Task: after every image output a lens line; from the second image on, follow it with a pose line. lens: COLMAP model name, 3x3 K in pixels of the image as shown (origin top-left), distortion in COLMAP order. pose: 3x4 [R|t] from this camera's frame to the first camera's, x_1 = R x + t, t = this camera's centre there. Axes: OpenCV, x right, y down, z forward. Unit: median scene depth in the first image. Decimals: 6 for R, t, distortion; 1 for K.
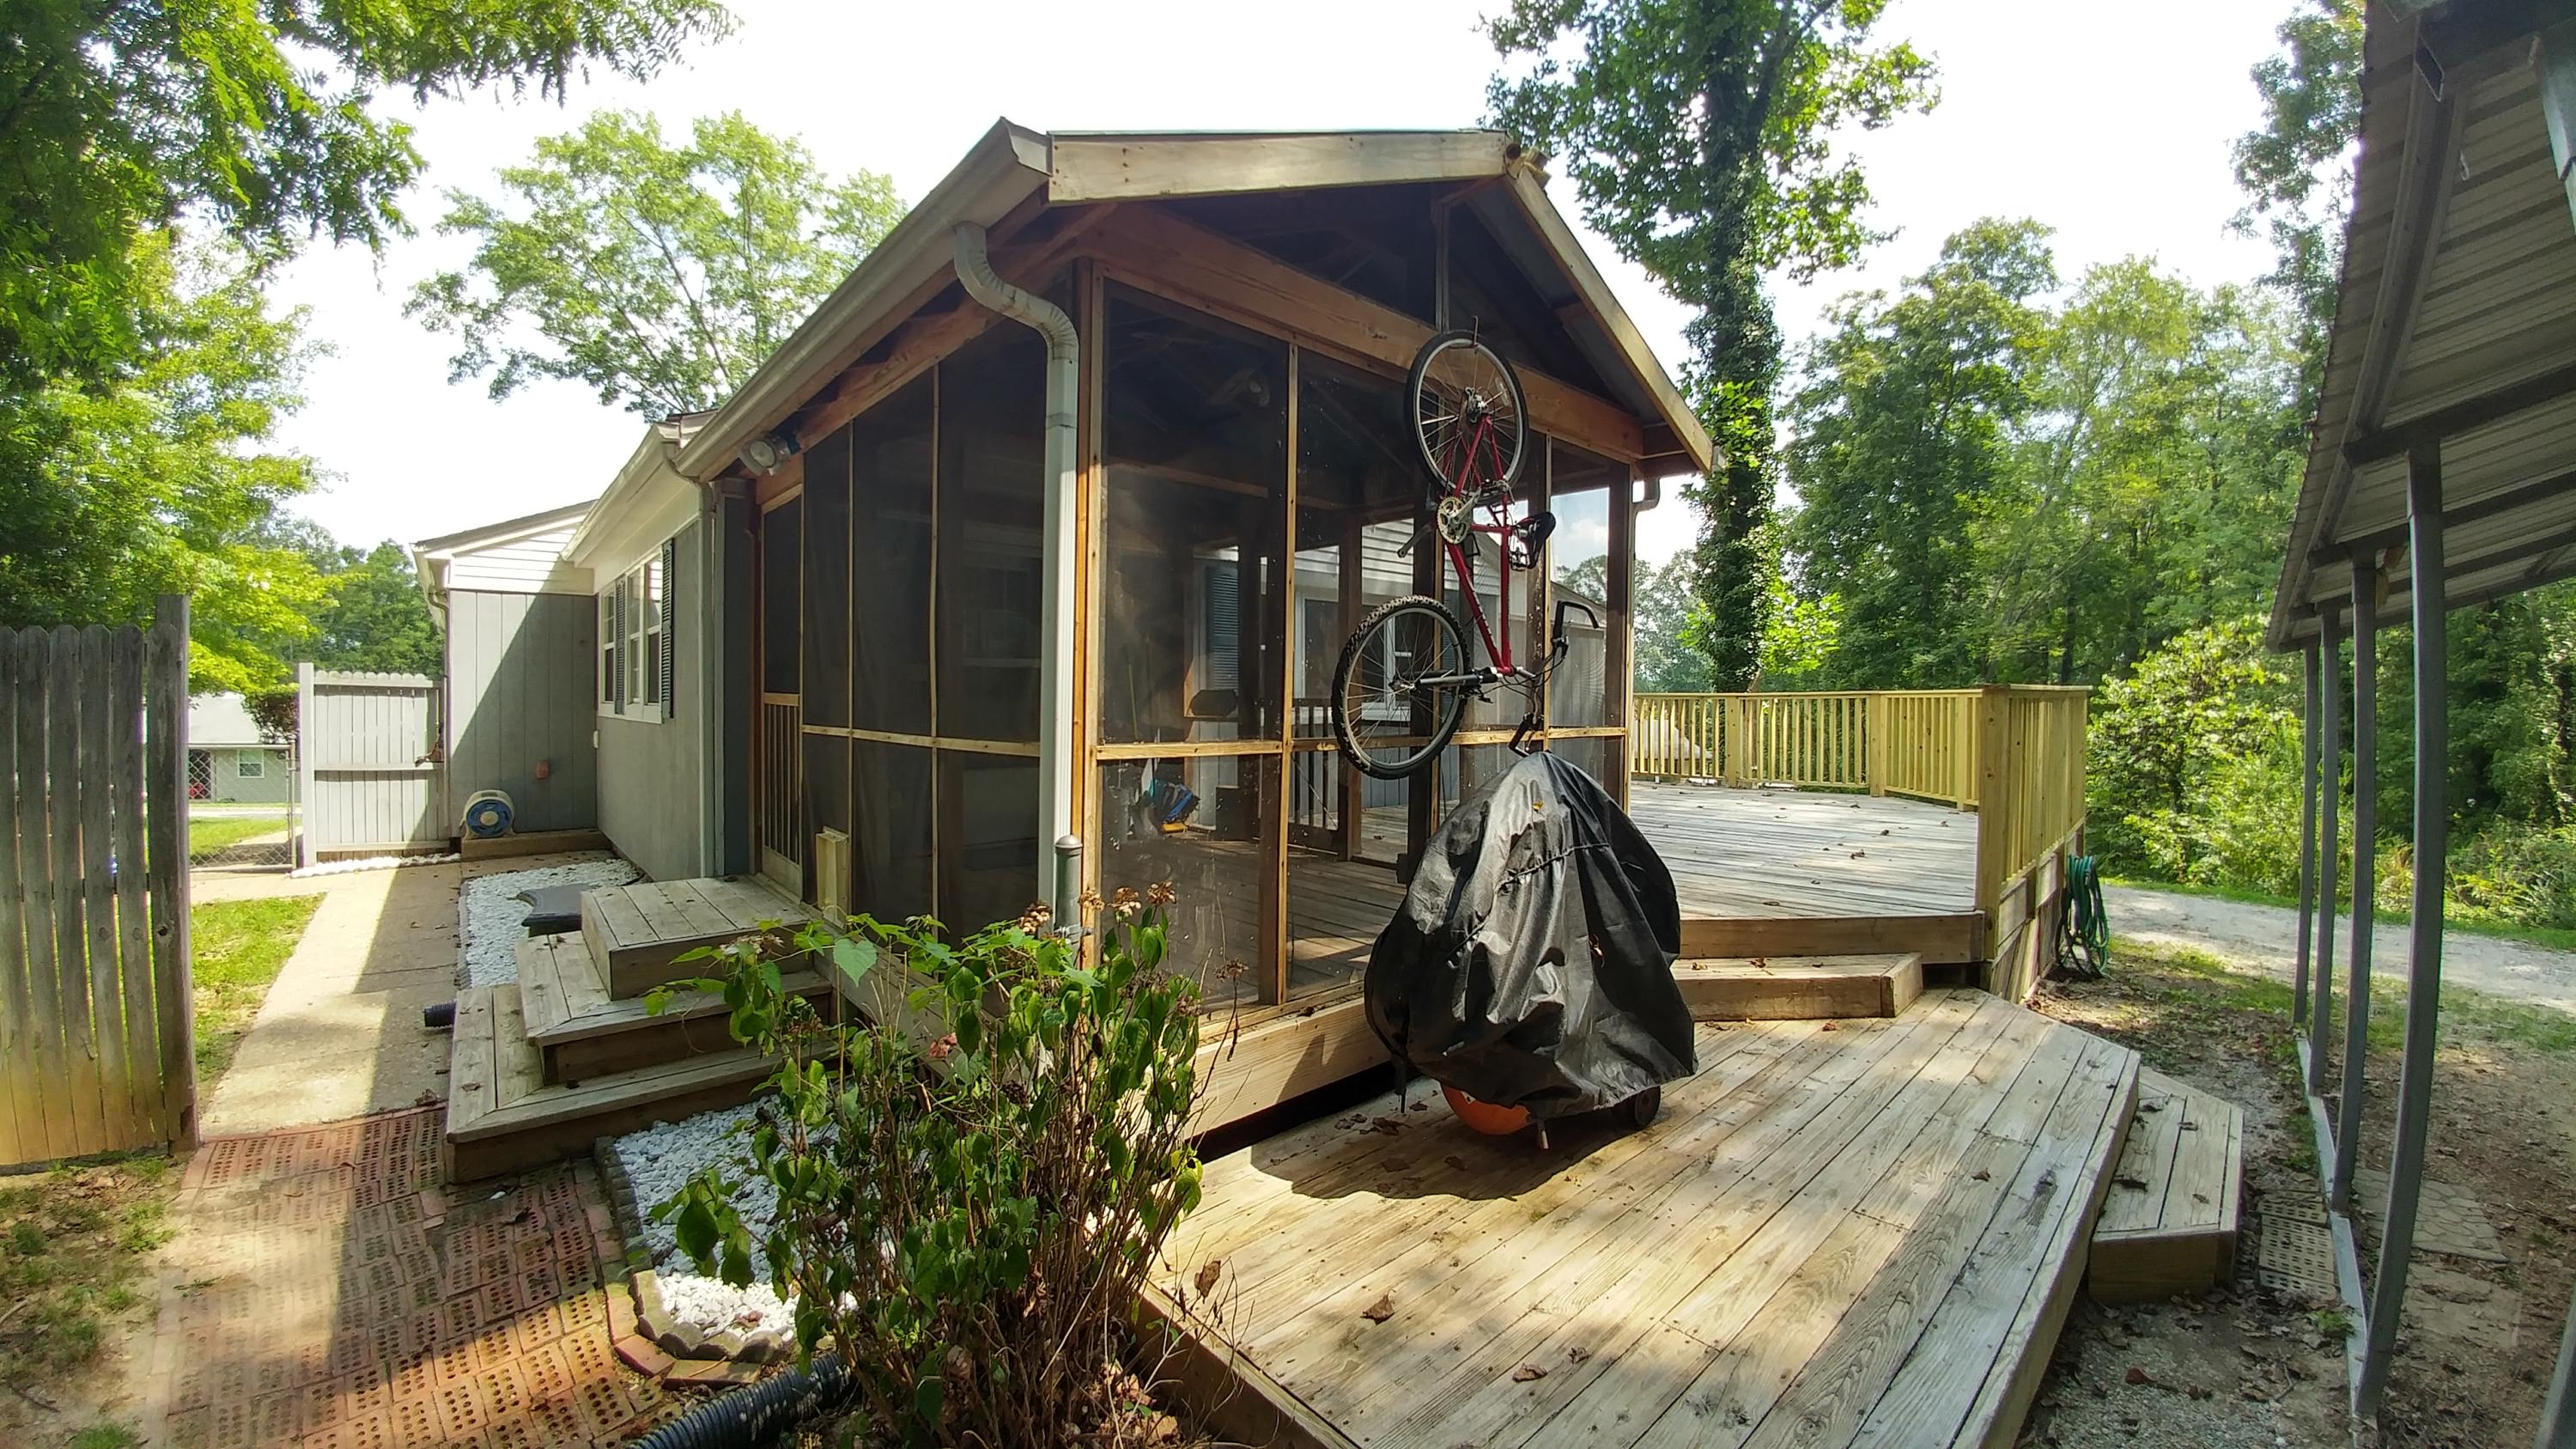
lens RADIAL K [[925.4, 0, 1296.2], [0, 925.4, 699.5], [0, 0, 1]] dist [-0.012019, -0.018669]
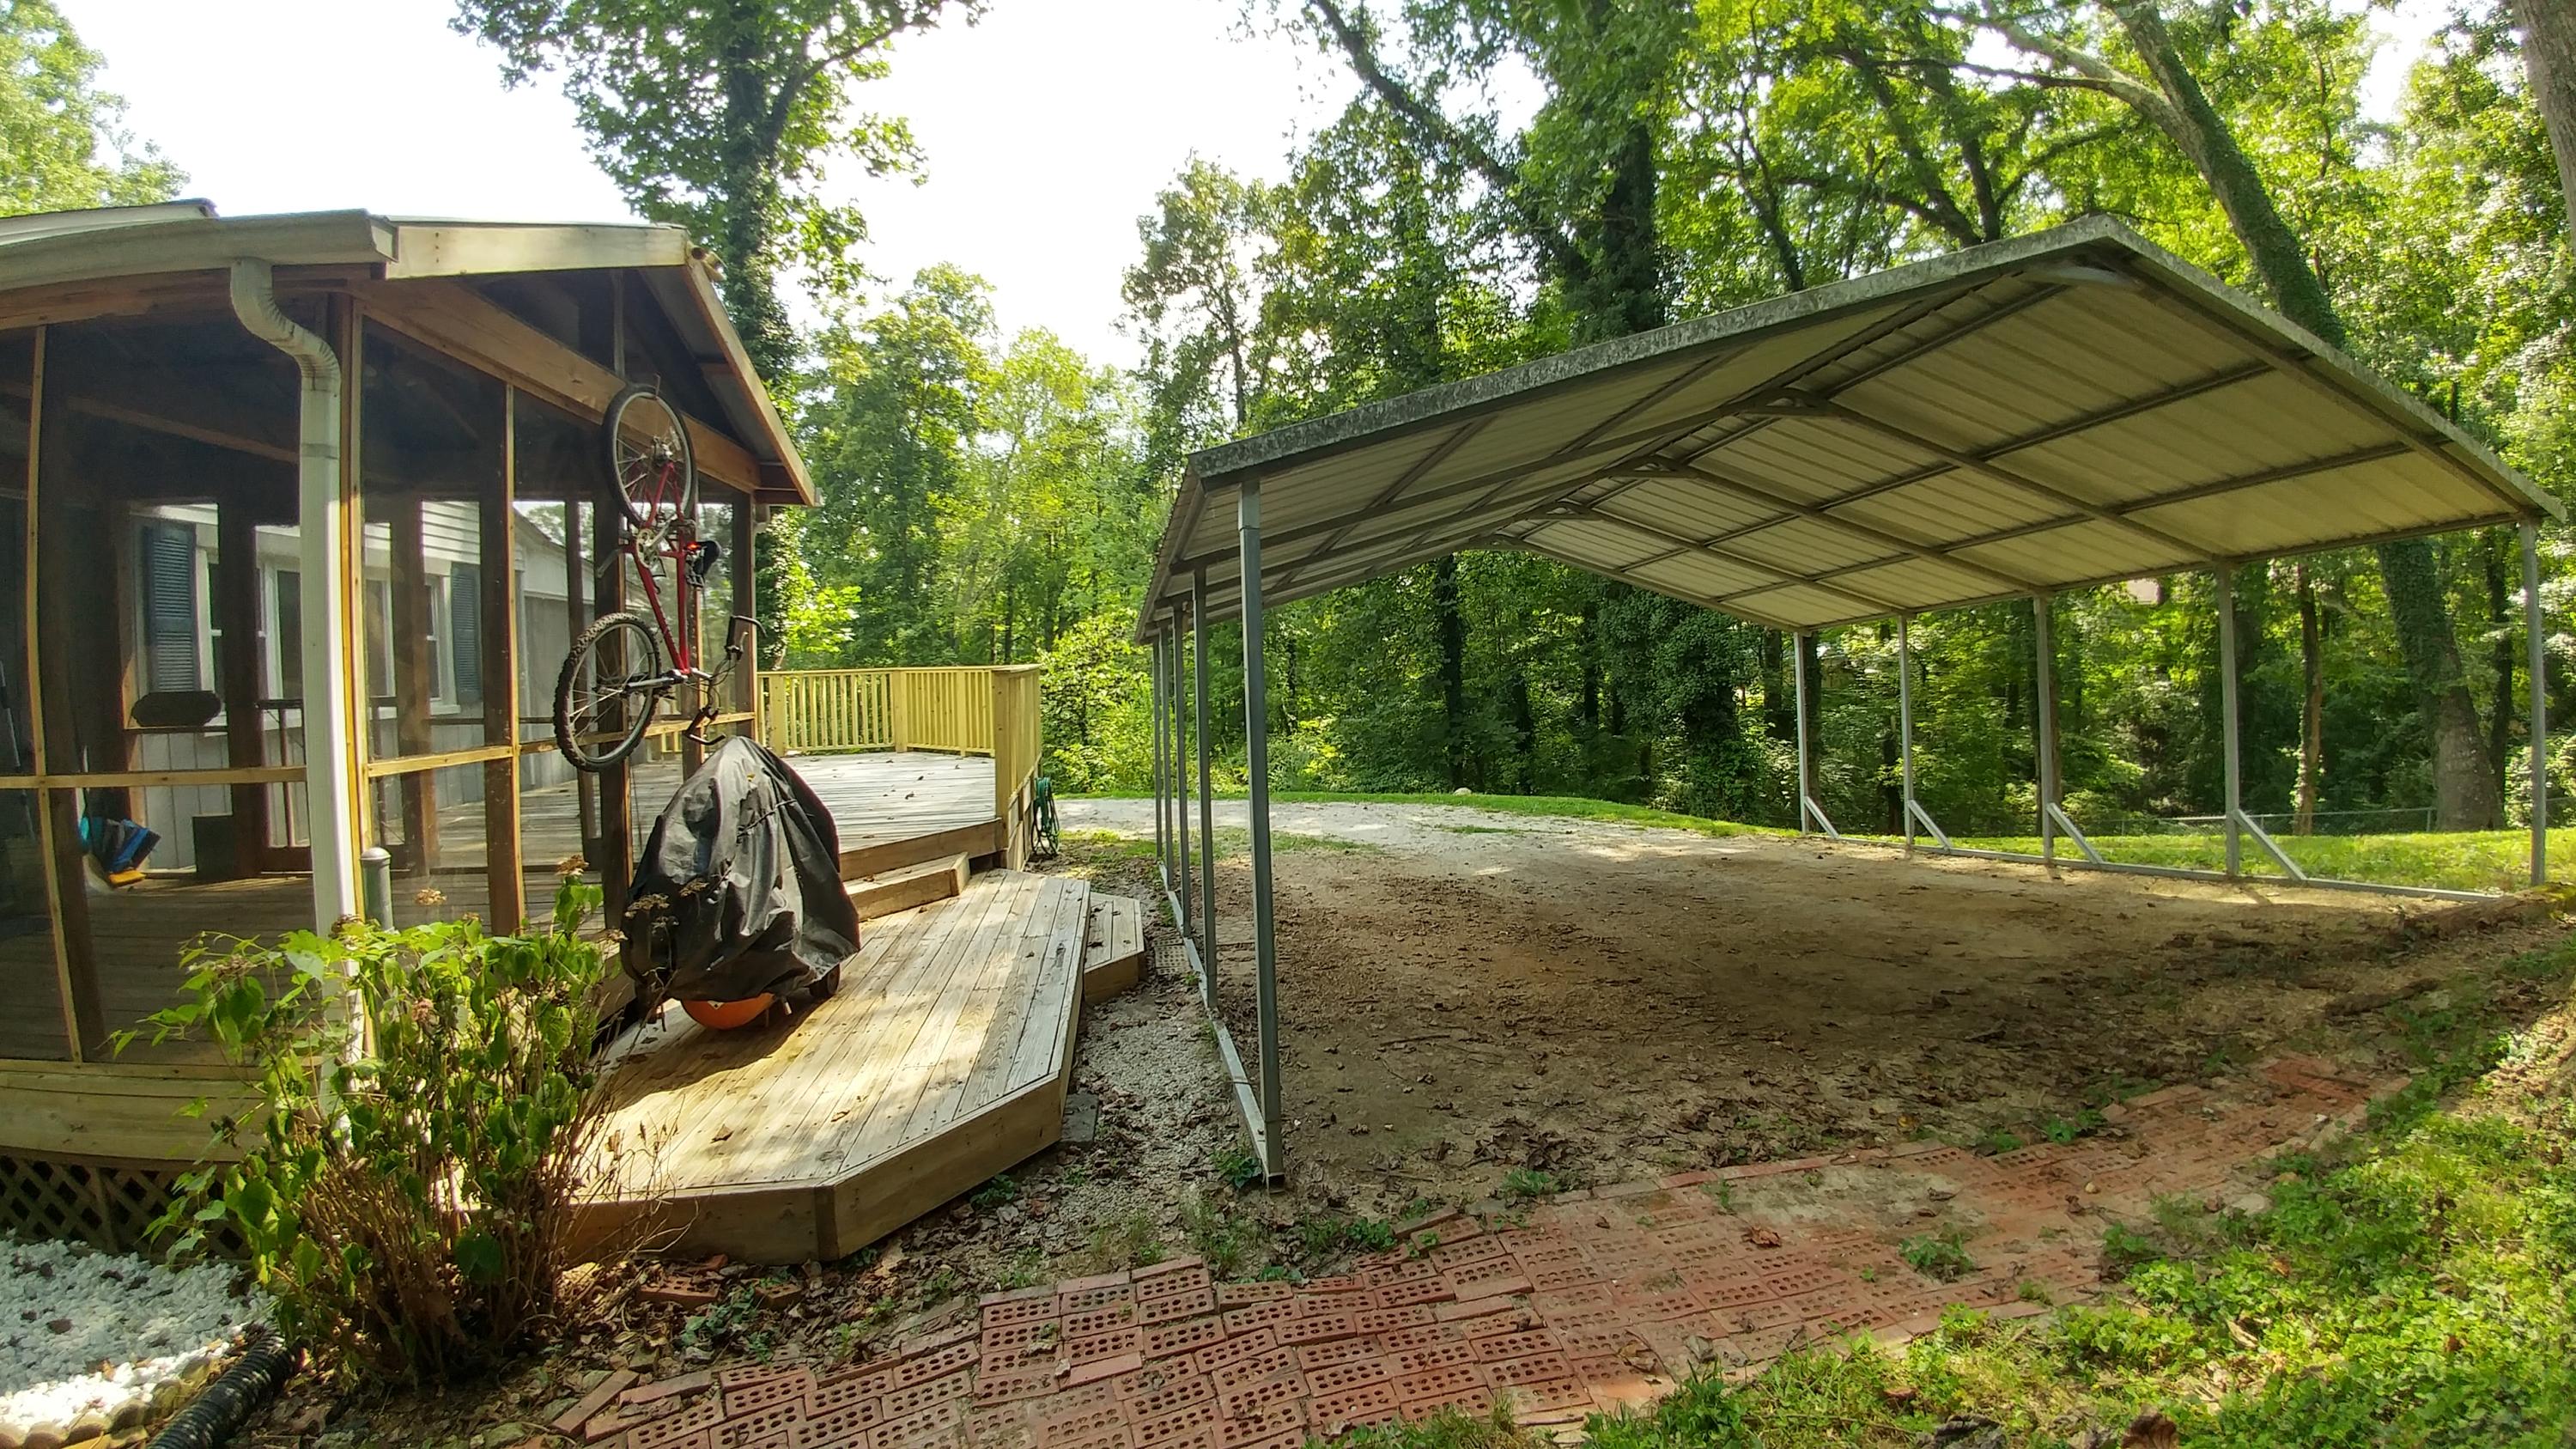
lens RADIAL K [[925.4, 0, 1296.2], [0, 925.4, 699.5], [0, 0, 1]] dist [-0.012019, -0.018669]
pose [[0.531865, -0.049065, 0.845407, -0.176653], [0.019720, 0.998767, 0.045559, -0.016565], [-0.846600, -0.007560, 0.532176, -0.149640]]
